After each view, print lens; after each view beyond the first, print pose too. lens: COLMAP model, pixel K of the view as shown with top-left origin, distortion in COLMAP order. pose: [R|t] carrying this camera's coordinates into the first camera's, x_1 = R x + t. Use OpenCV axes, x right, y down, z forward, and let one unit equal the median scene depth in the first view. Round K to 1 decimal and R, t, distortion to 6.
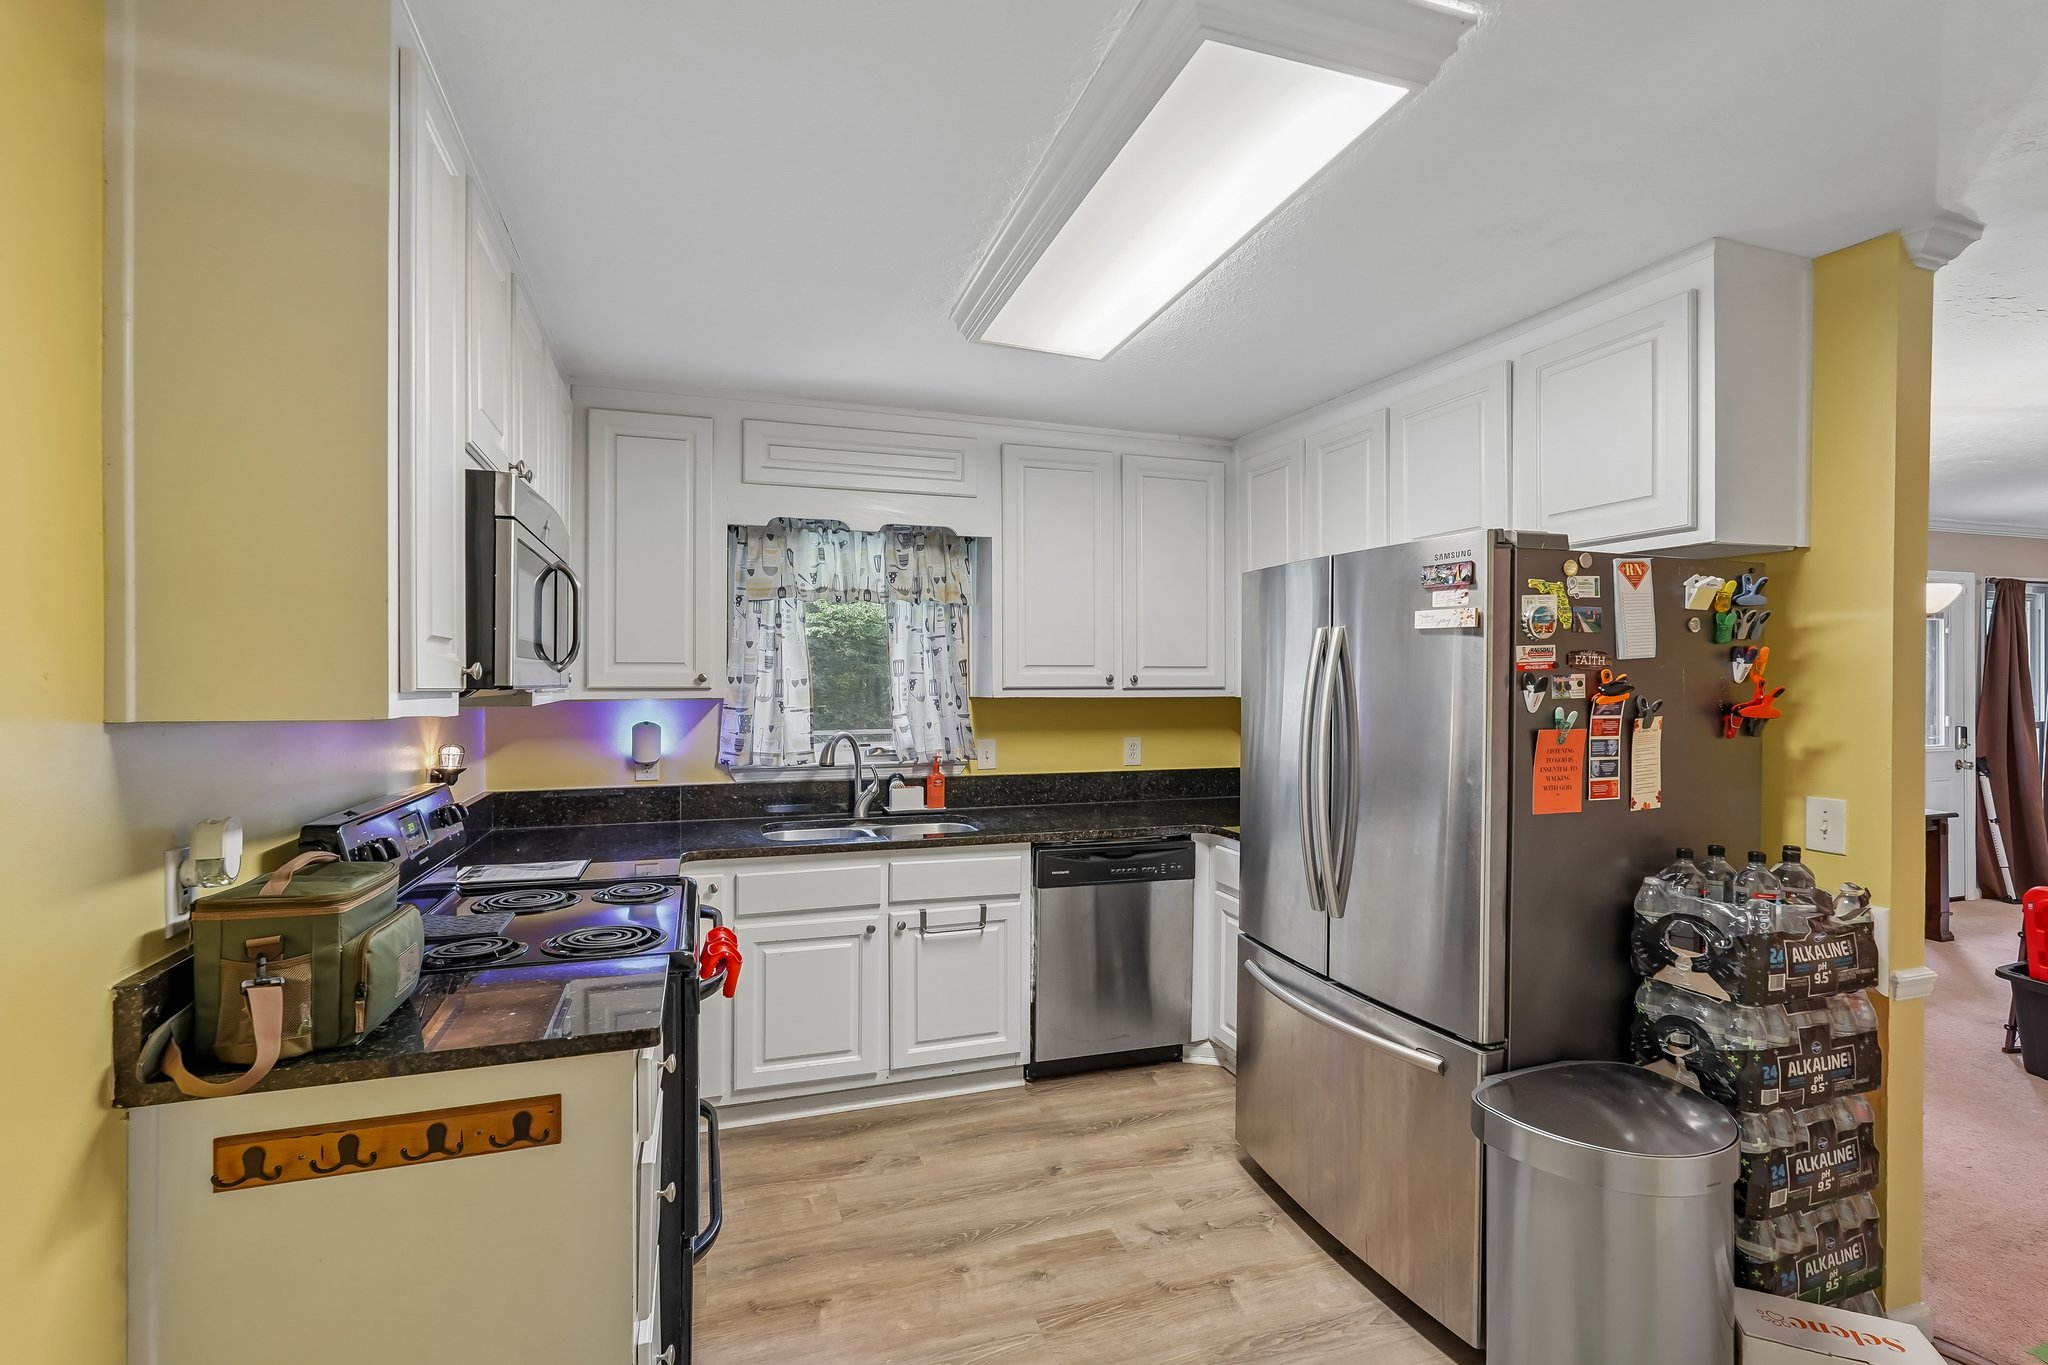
lens RADIAL K [[922.8, 0, 996.4], [0, 922.8, 681.7], [0, 0, 1]] dist [-0.014003, 0.008713]
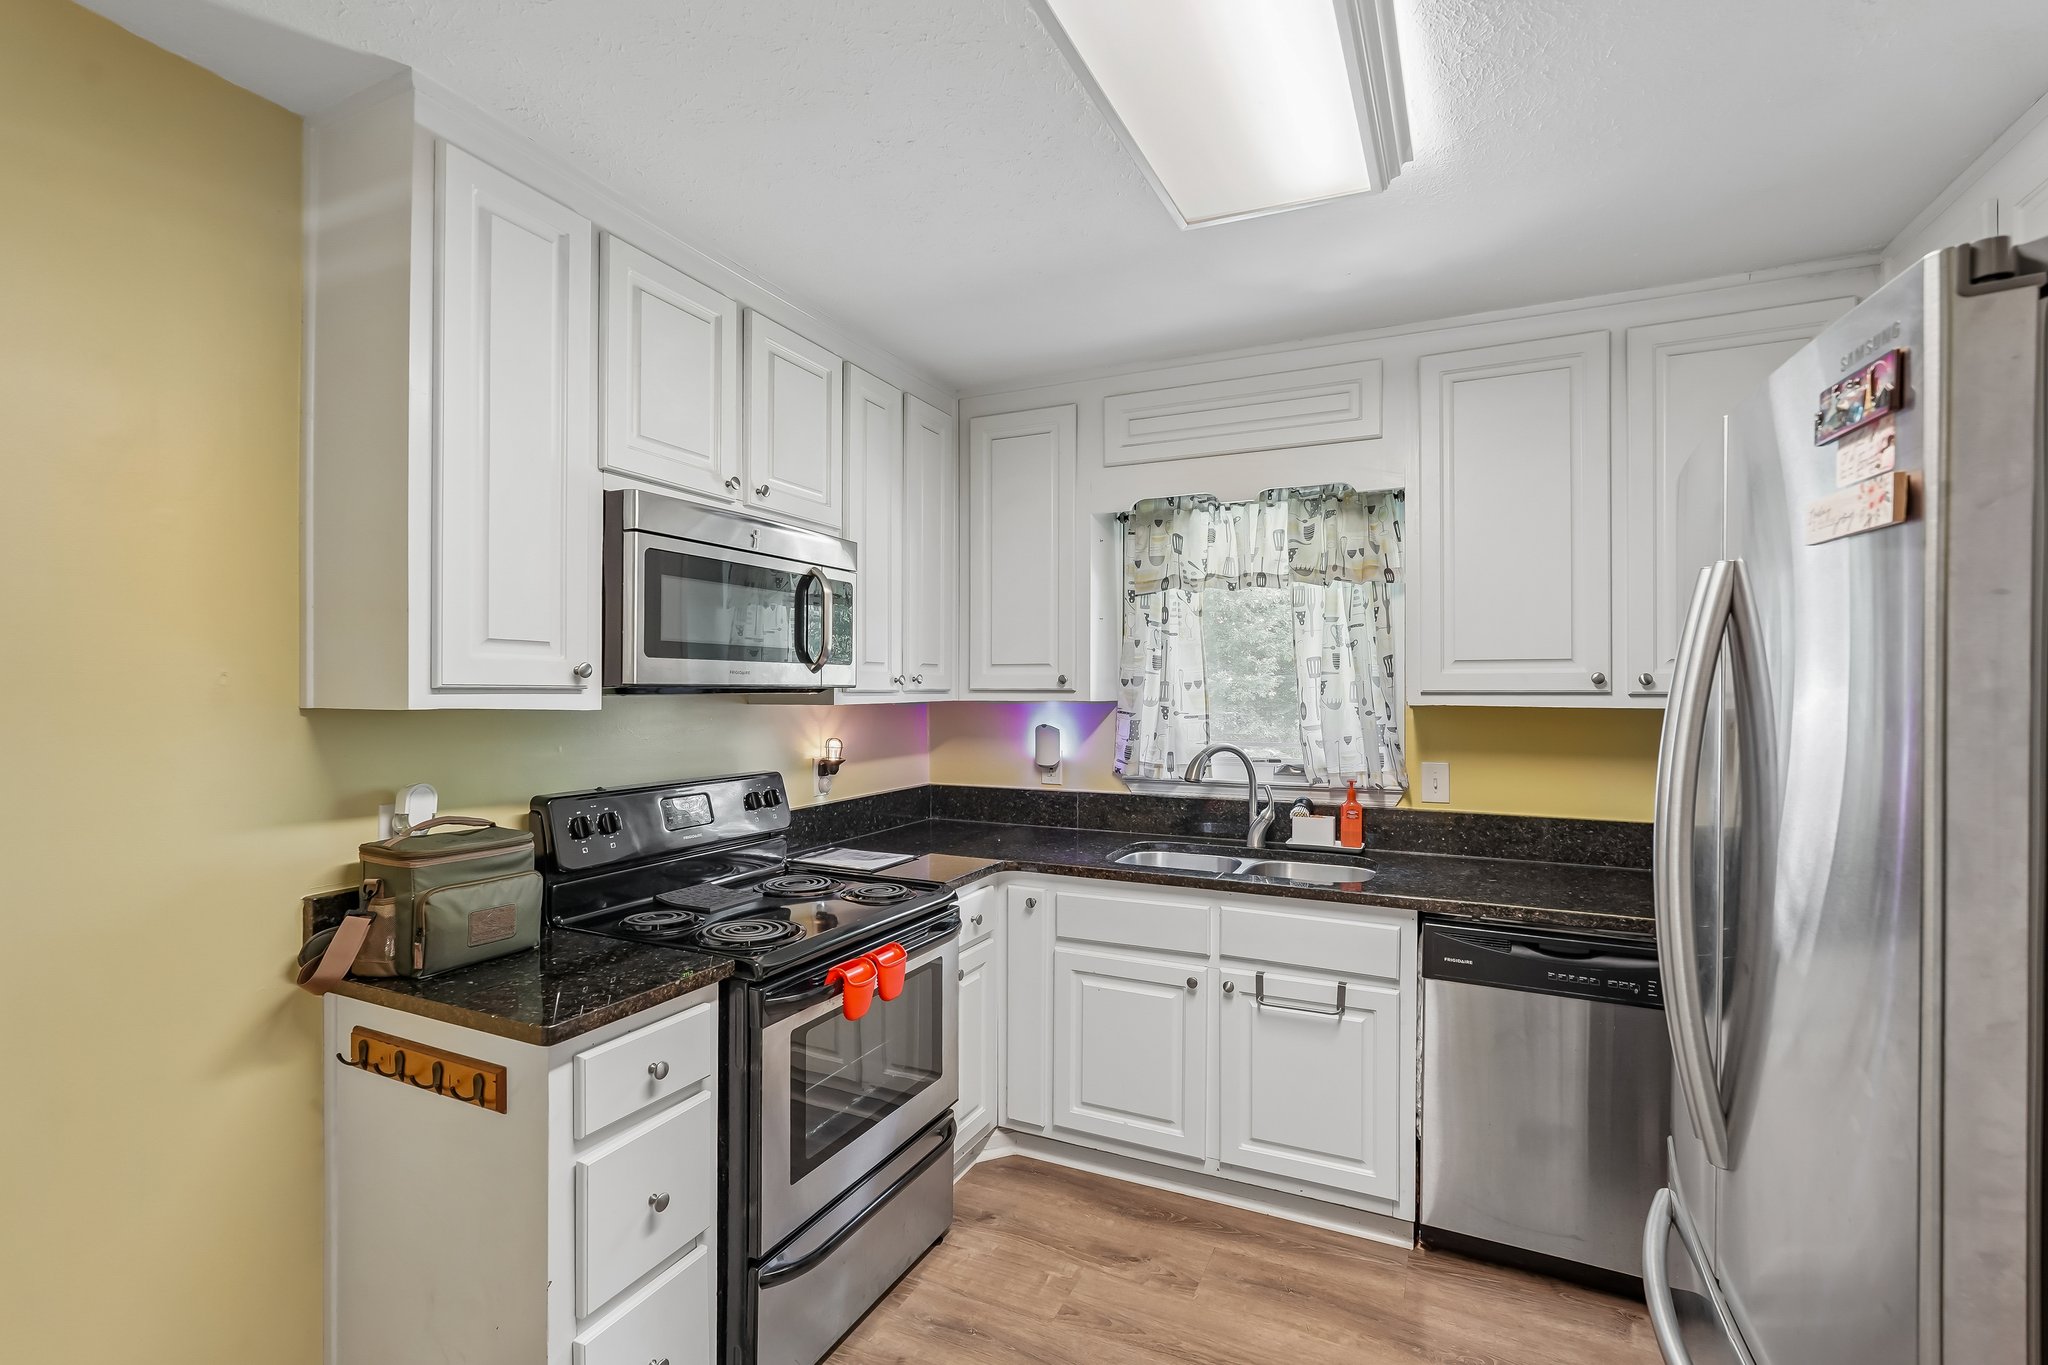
lens RADIAL K [[922.8, 0, 1020.6], [0, 922.8, 687.2], [0, 0, 1]] dist [-0.014003, 0.008713]
pose [[0.728761, 0.001052, -0.684768, 0.277184], [-0.002144, 0.999997, -0.000746, 0.004182], [0.684765, 0.002012, 0.728761, 0.257405]]
